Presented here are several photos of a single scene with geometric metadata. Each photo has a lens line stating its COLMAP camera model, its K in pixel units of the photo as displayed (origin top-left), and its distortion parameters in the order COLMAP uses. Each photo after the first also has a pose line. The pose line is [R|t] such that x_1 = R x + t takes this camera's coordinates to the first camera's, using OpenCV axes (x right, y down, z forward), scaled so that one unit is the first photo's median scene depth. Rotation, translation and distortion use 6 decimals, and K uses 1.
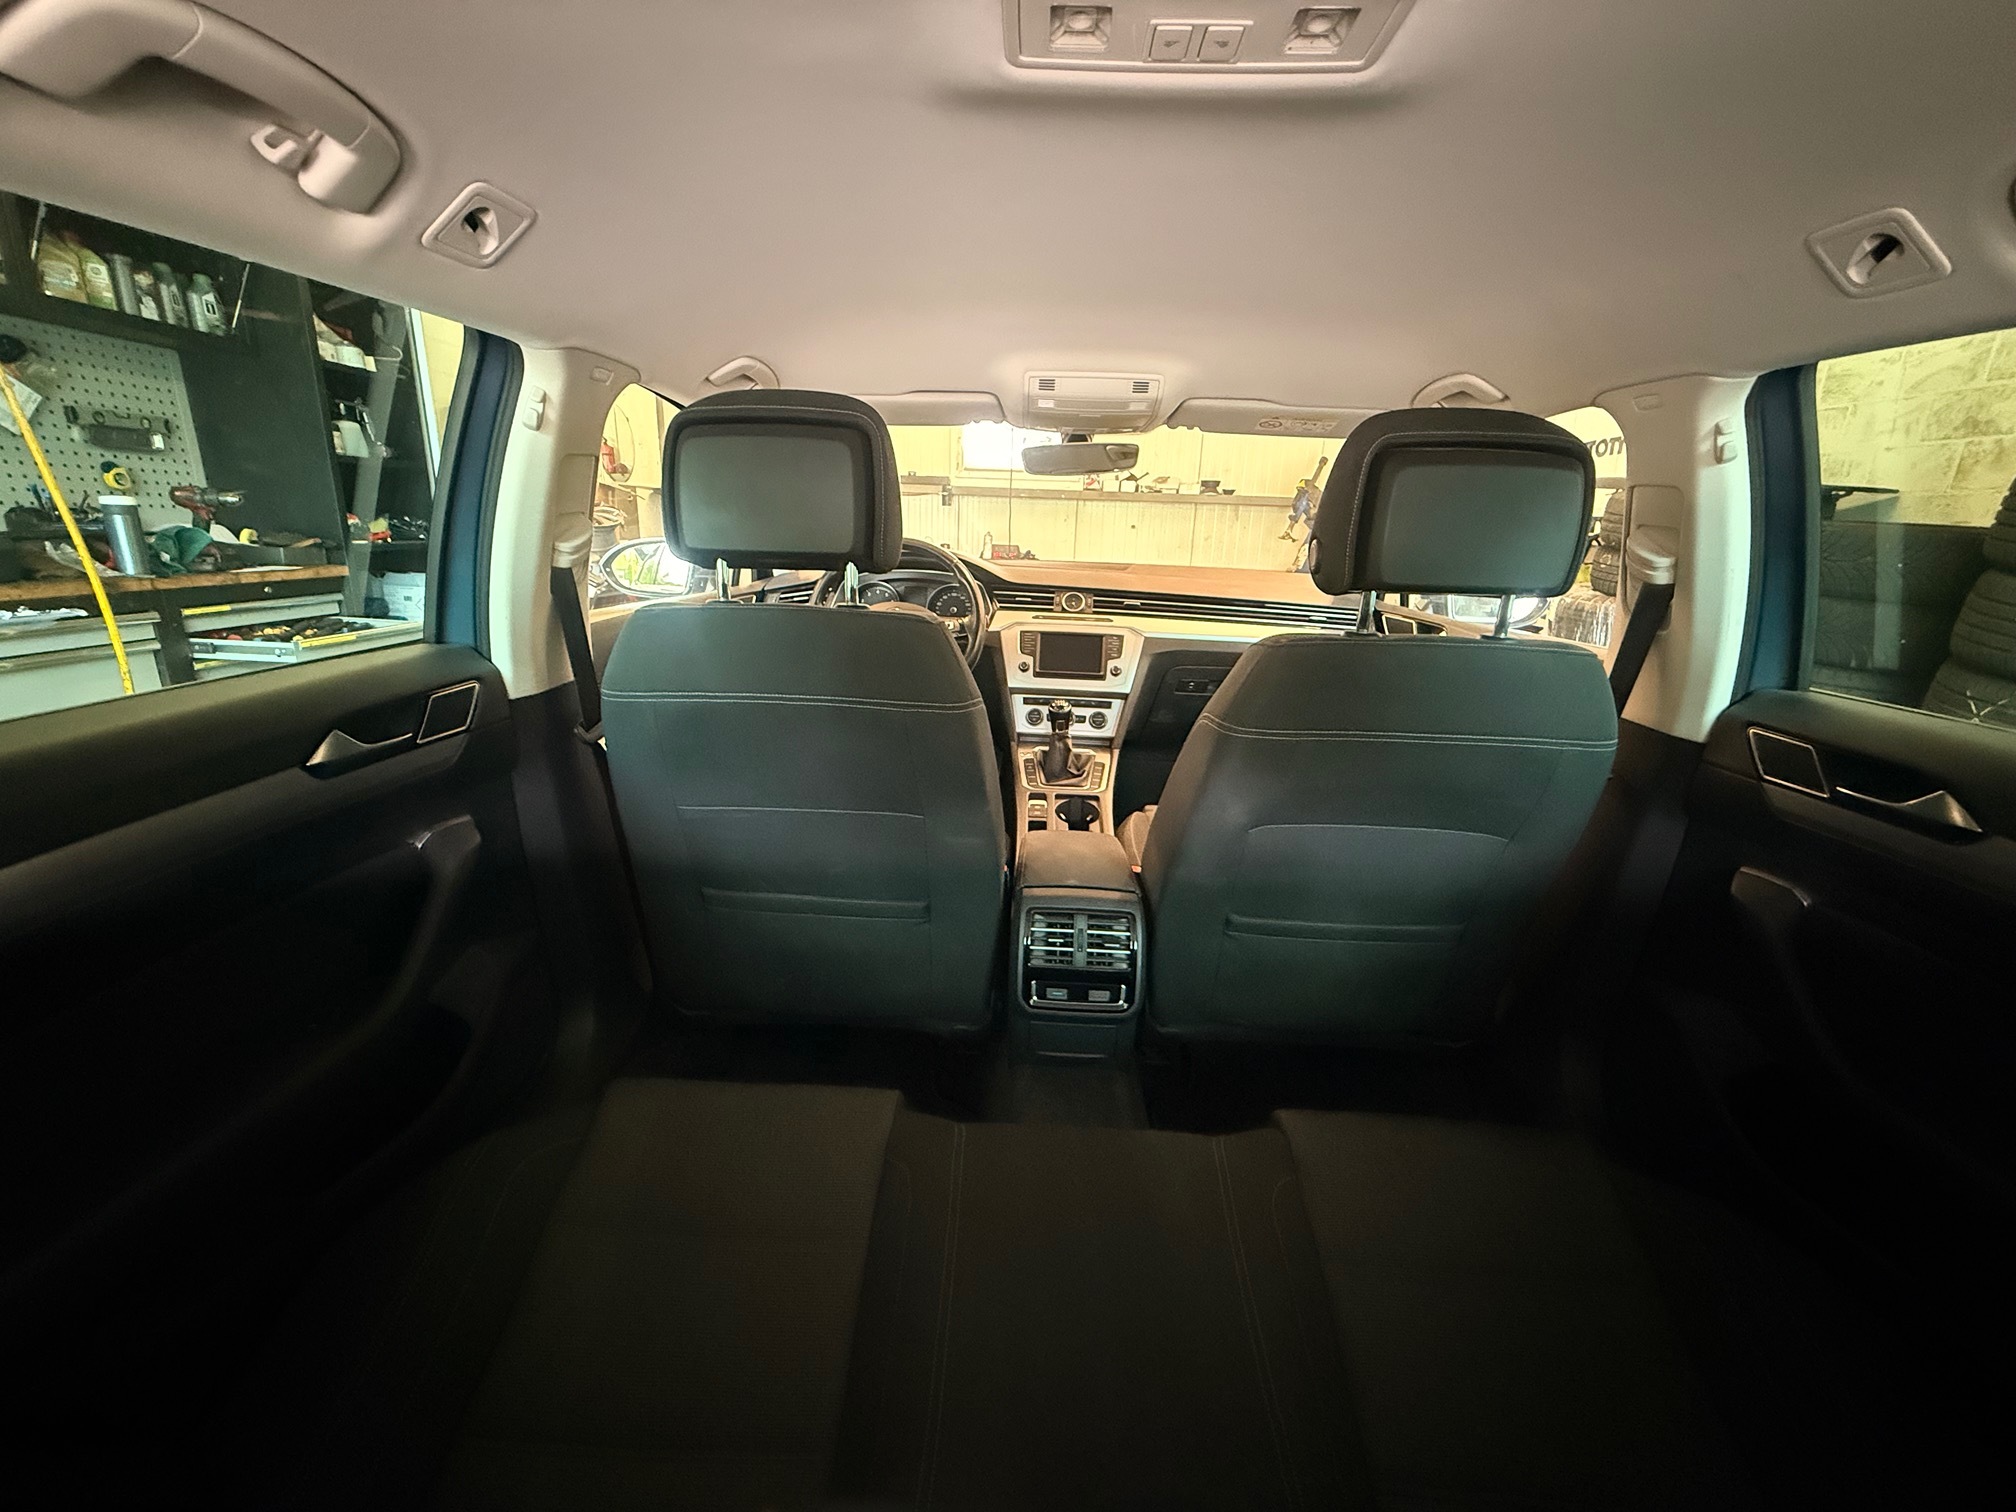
lens RADIAL K [[805.7, 0, 1013.5], [0, 805.7, 755.8], [0, 0, 1]] dist [-0.000782, -0.000470]
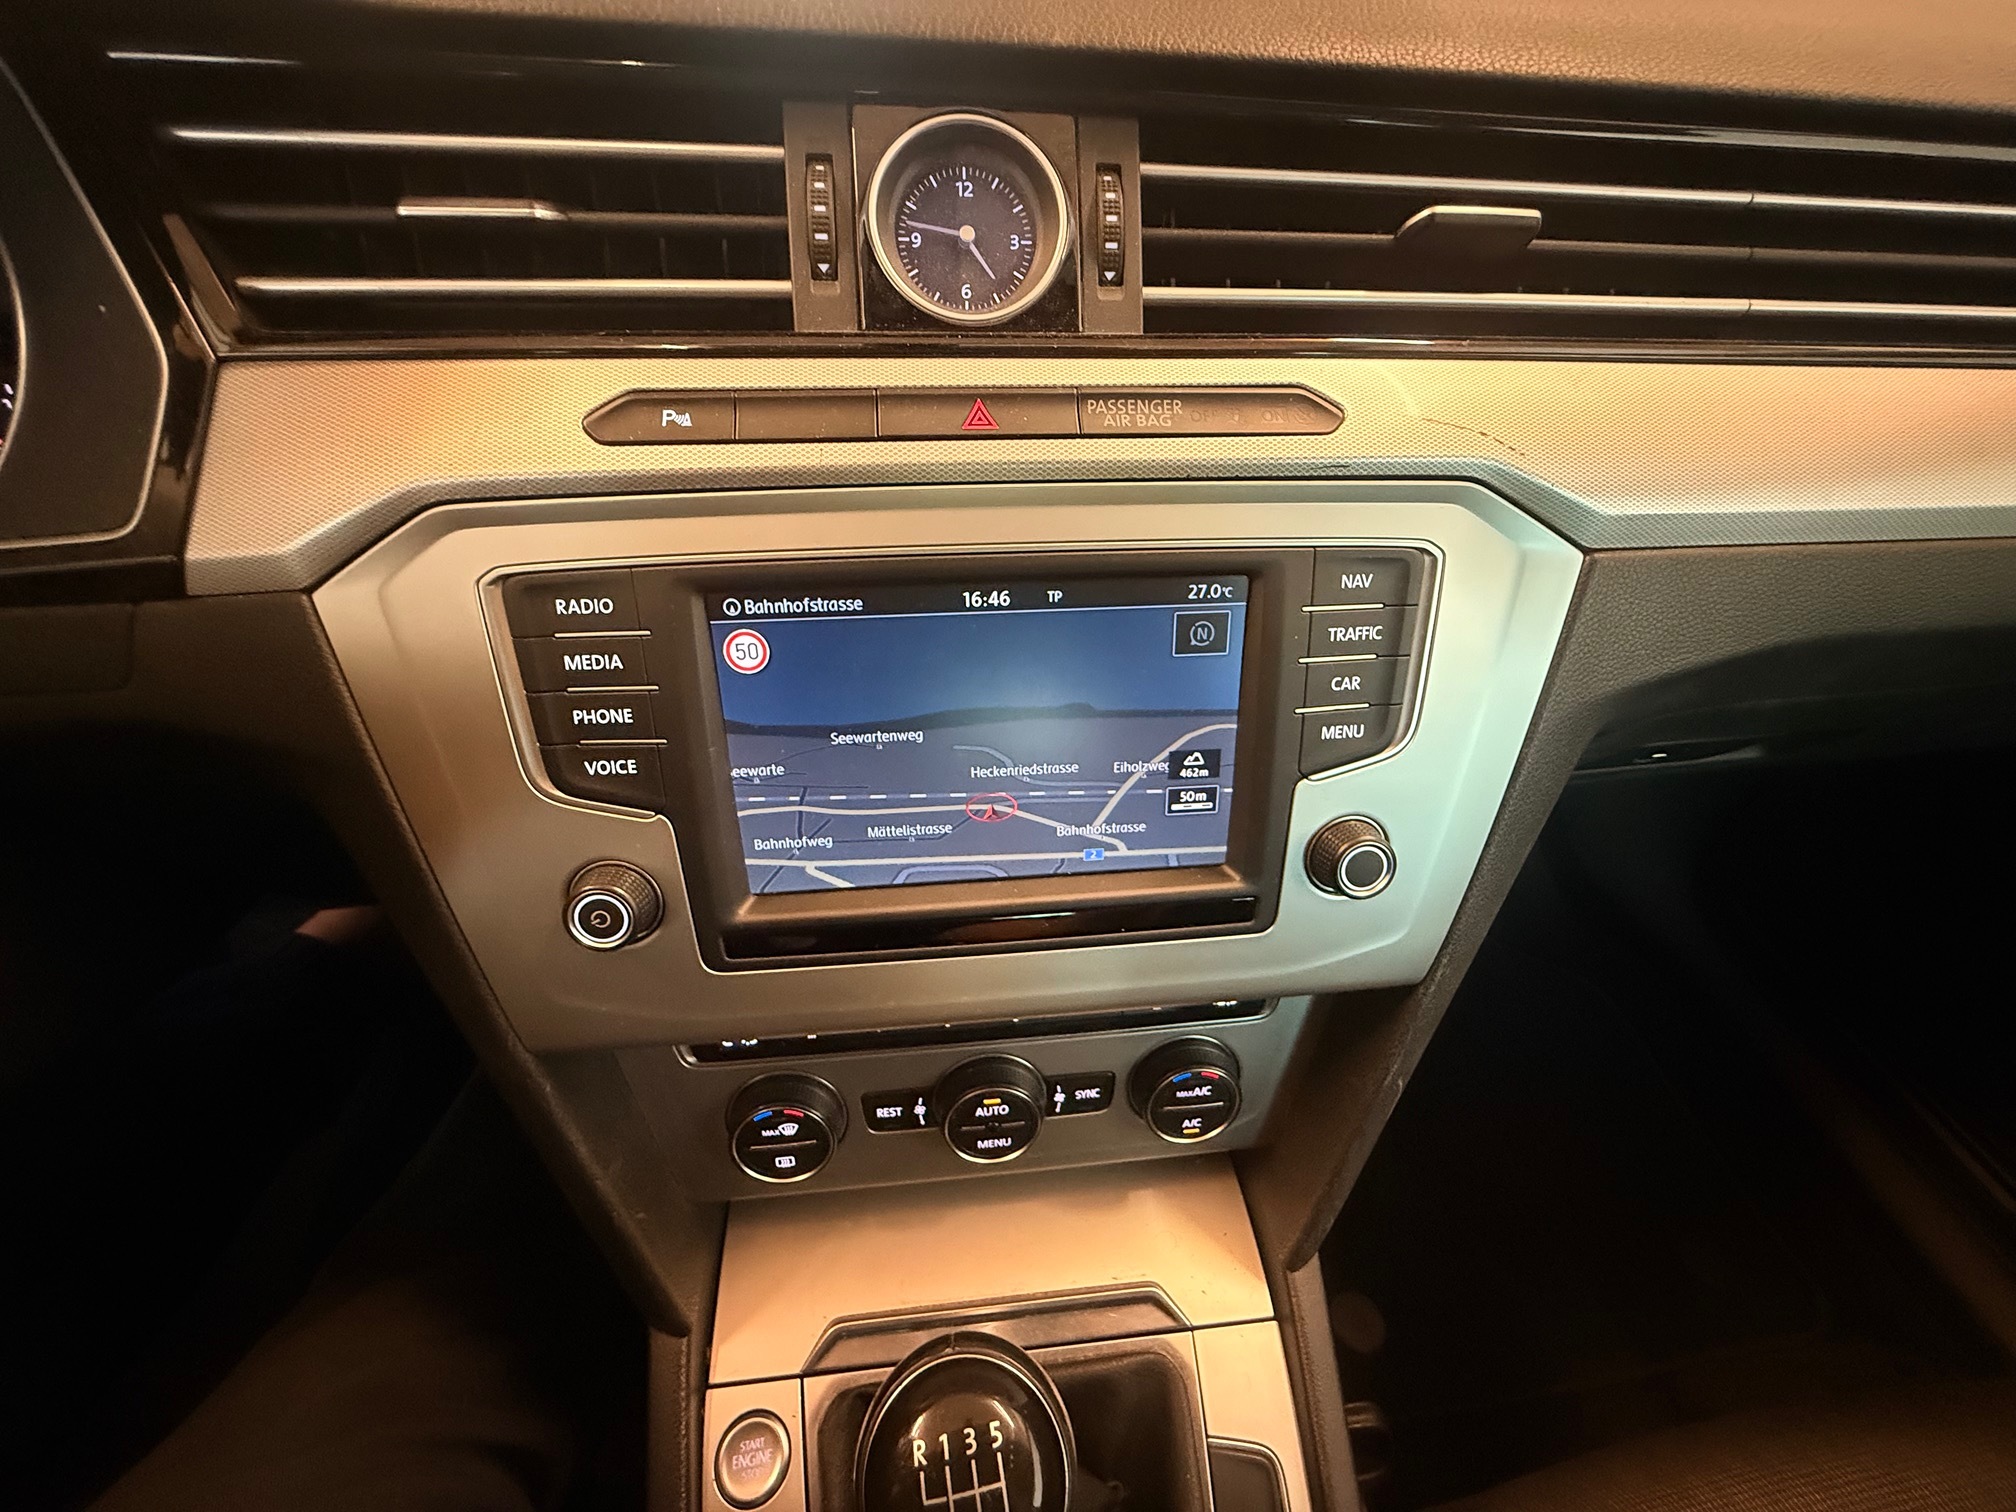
lens RADIAL K [[805.7, 0, 1003.9], [0, 805.7, 764.8], [0, 0, 1]] dist [-0.000782, -0.000470]
pose [[0.982487, -0.131377, 0.132132, 0.055500], [0.058280, 0.890220, 0.451786, -0.176042], [-0.176981, -0.436174, 0.882287, 0.881140]]
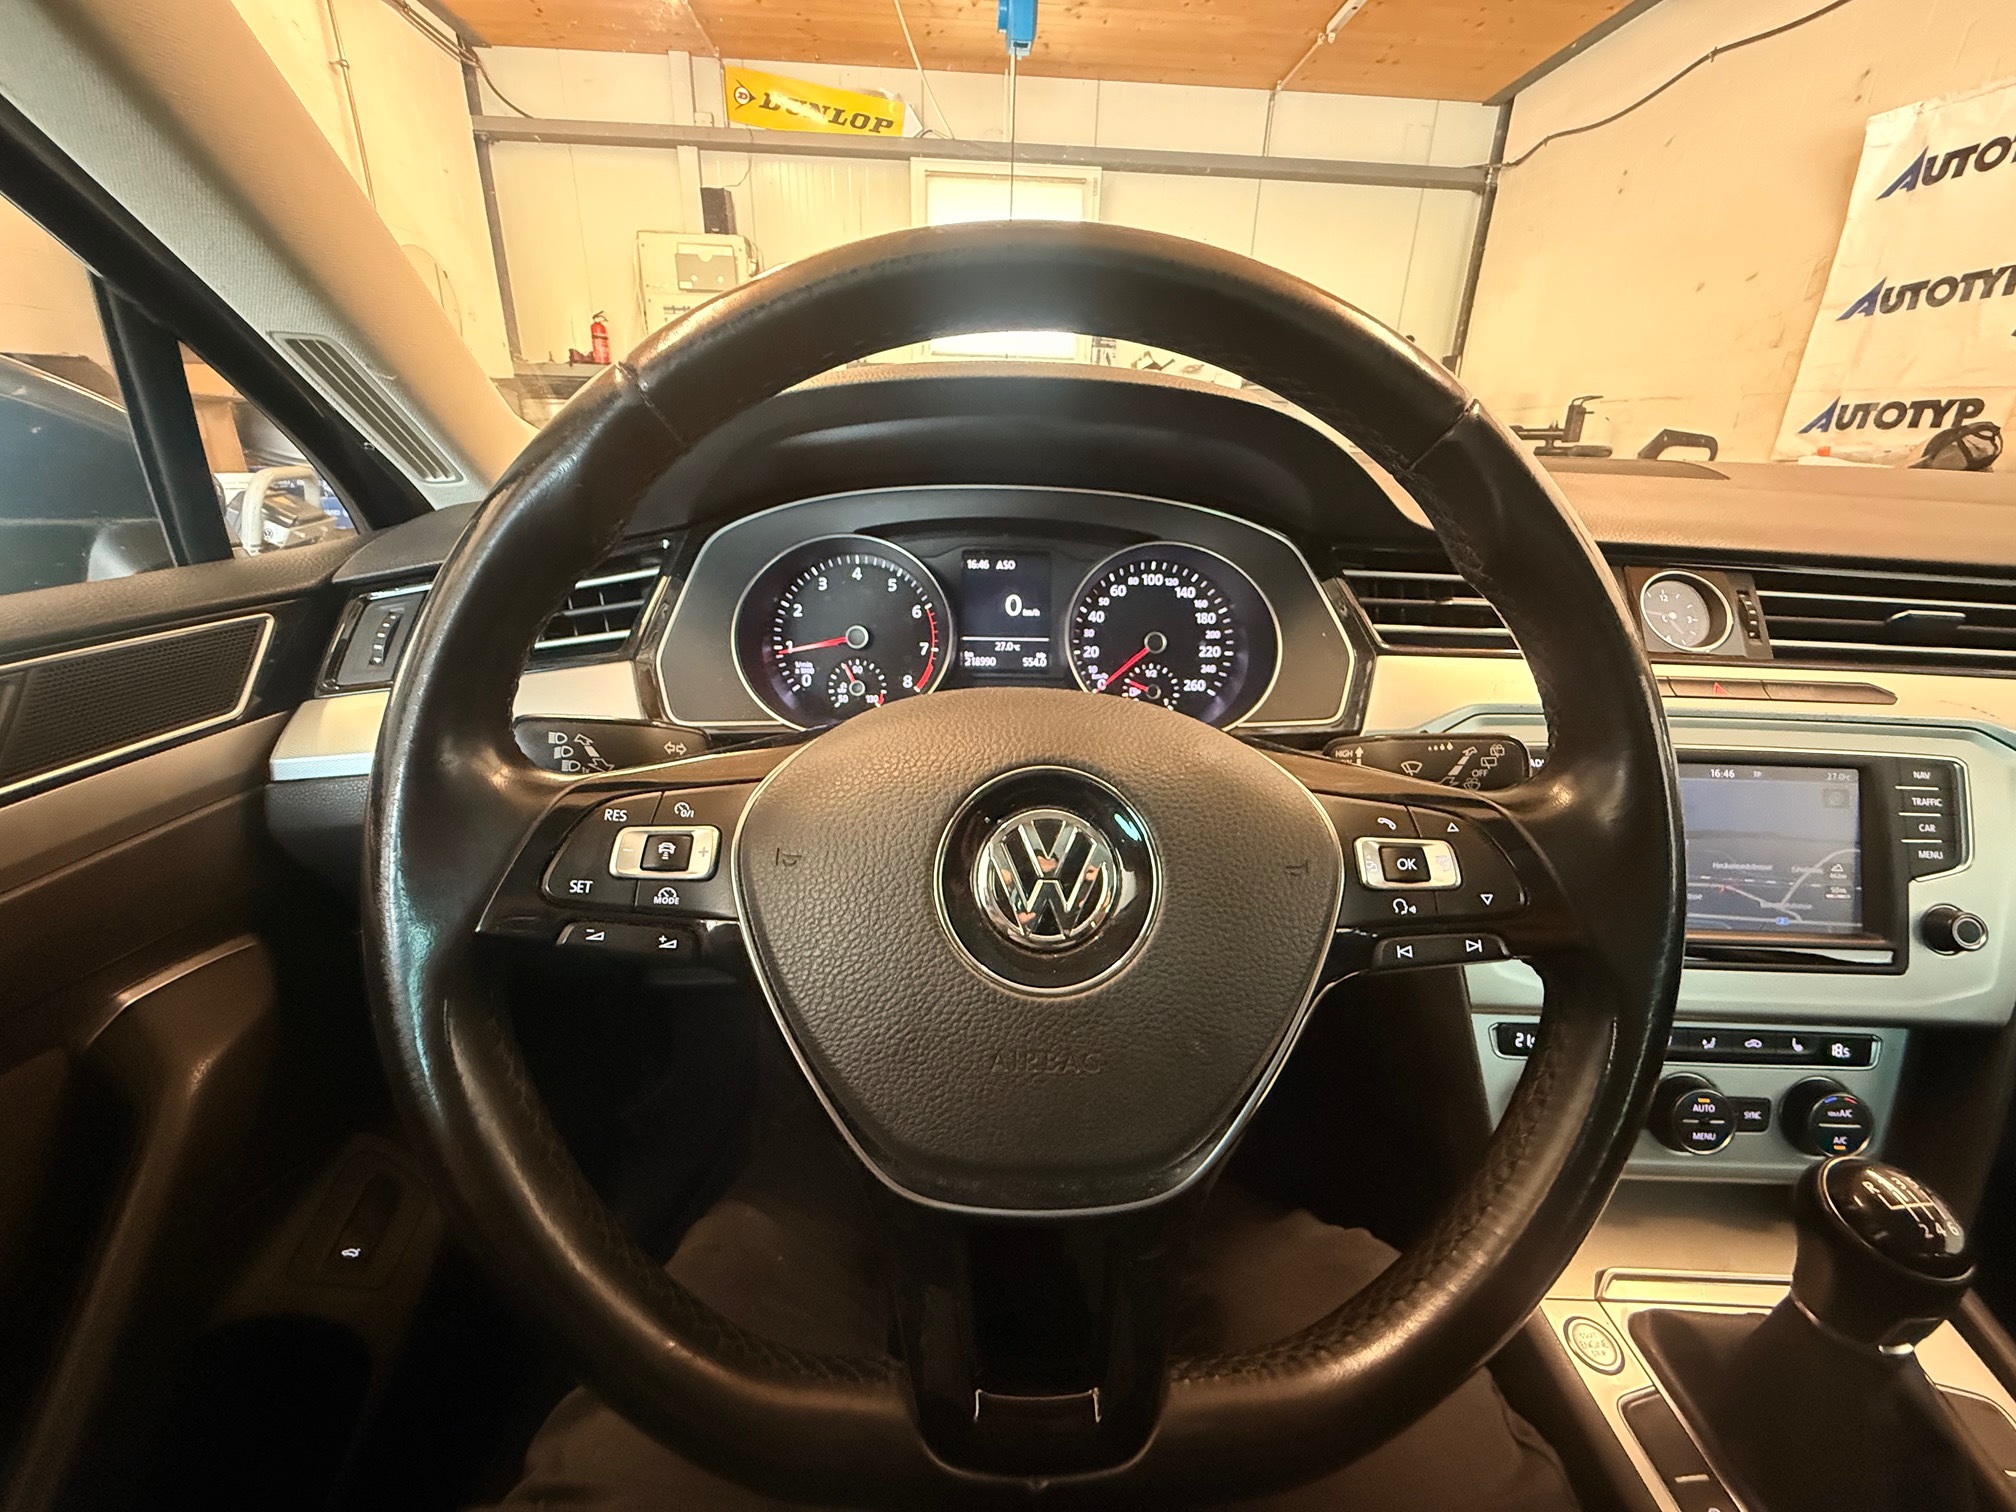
lens RADIAL K [[805.7, 0, 1009.4], [0, 805.7, 747.4], [0, 0, 1]] dist [-0.000782, -0.000470]
pose [[0.997685, -0.026492, 0.062626, -0.144908], [0.021361, 0.996466, 0.081231, -0.175853], [-0.064557, -0.079705, 0.994726, 0.778873]]
